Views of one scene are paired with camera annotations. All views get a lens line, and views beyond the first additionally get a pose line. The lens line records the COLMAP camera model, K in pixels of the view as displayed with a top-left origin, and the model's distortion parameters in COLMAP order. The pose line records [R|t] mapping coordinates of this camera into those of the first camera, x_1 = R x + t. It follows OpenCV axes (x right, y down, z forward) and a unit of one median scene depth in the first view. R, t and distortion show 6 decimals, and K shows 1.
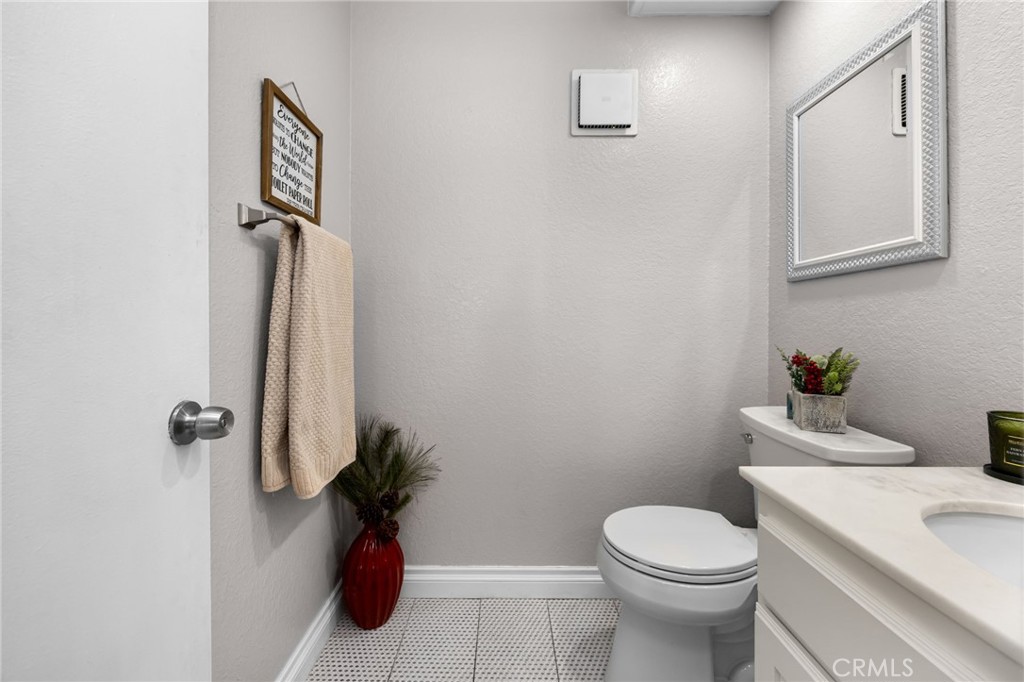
lens RADIAL K [[398.7, 0, 519.5], [0, 398.7, 336.4], [0, 0, 1]] dist [-0.001905, 0.000127]
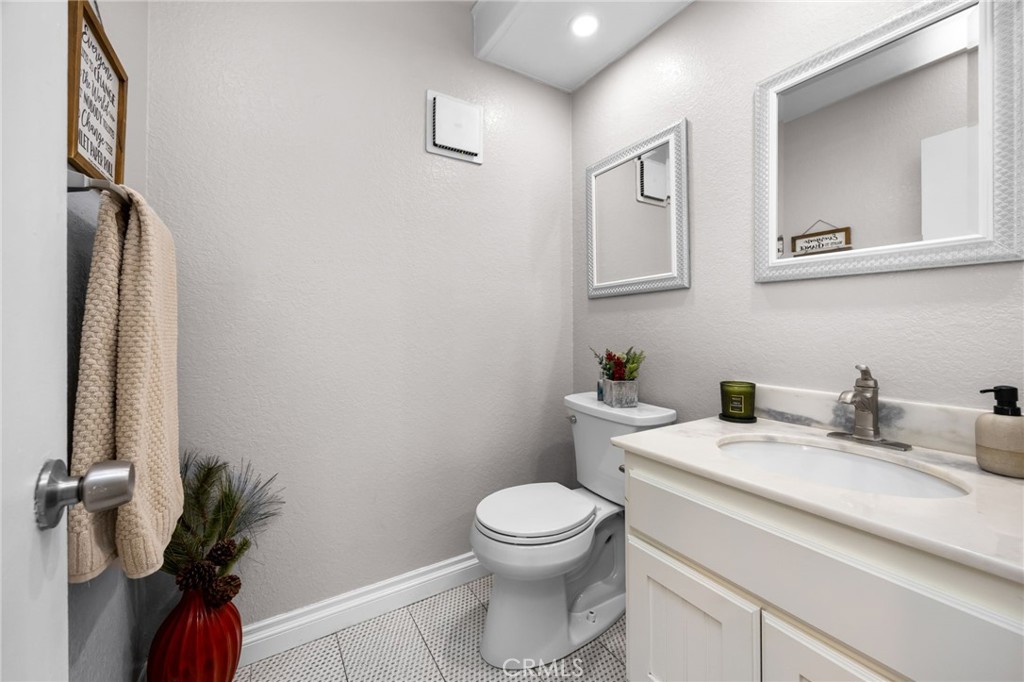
lens RADIAL K [[383.6, 0, 507.8], [0, 383.6, 338.2], [0, 0, 1]] dist [-0.001190, -0.000260]
pose [[0.861102, -0.019097, 0.508073, -0.256567], [0.023589, 0.999719, -0.002403, -0.008482], [-0.507884, 0.014054, 0.861311, 0.041262]]
